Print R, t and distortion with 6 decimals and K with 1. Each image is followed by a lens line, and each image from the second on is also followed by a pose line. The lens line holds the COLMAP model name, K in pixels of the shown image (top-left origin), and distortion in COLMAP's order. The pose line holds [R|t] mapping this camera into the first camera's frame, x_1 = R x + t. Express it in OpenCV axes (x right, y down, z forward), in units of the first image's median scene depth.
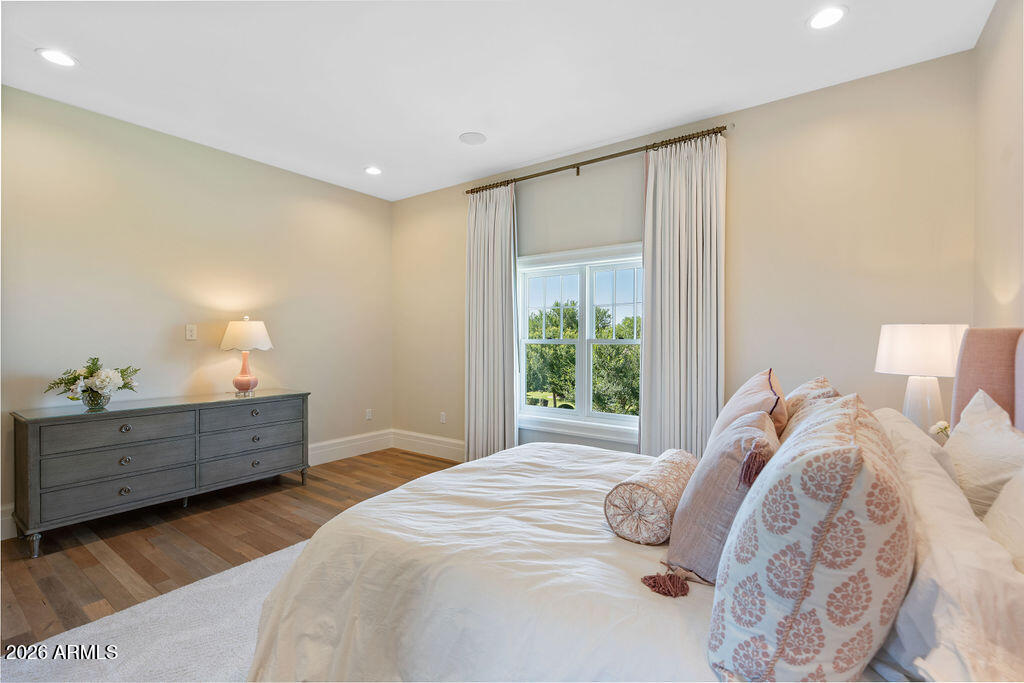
lens RADIAL K [[465.8, 0, 520.9], [0, 465.8, 339.2], [0, 0, 1]] dist [-0.007223, 0.002730]
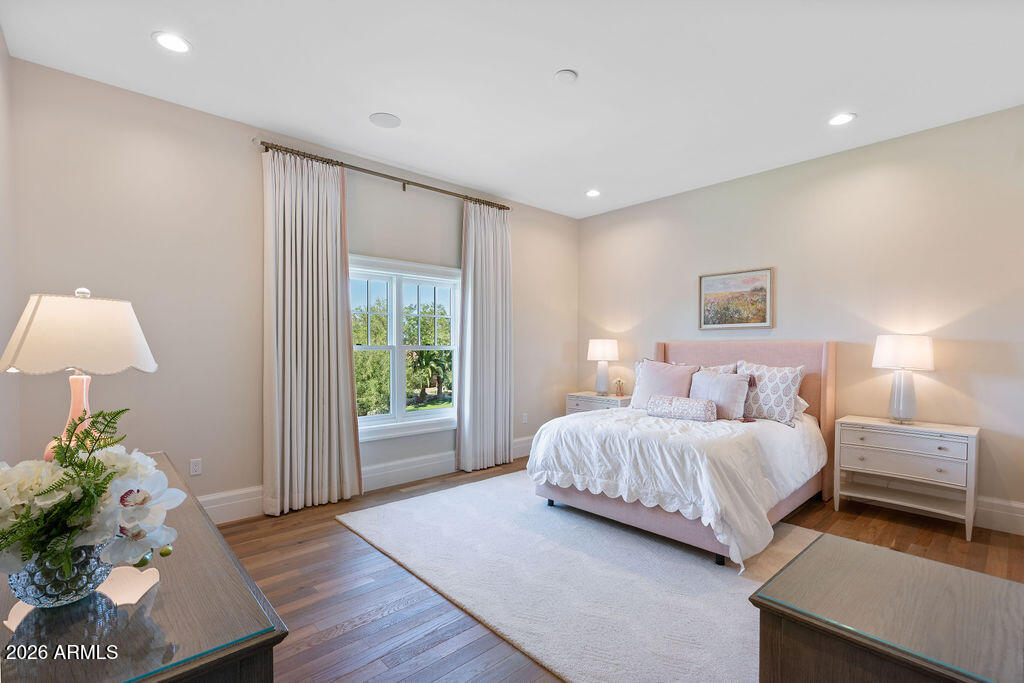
lens RADIAL K [[465.8, 0, 522.4], [0, 465.8, 355.8], [0, 0, 1]] dist [-0.007223, 0.002730]
pose [[0.188941, -0.021769, 0.981747, -0.915549], [-0.000201, 0.999753, 0.022207, -0.000119], [-0.981988, -0.004393, 0.188890, 0.557973]]
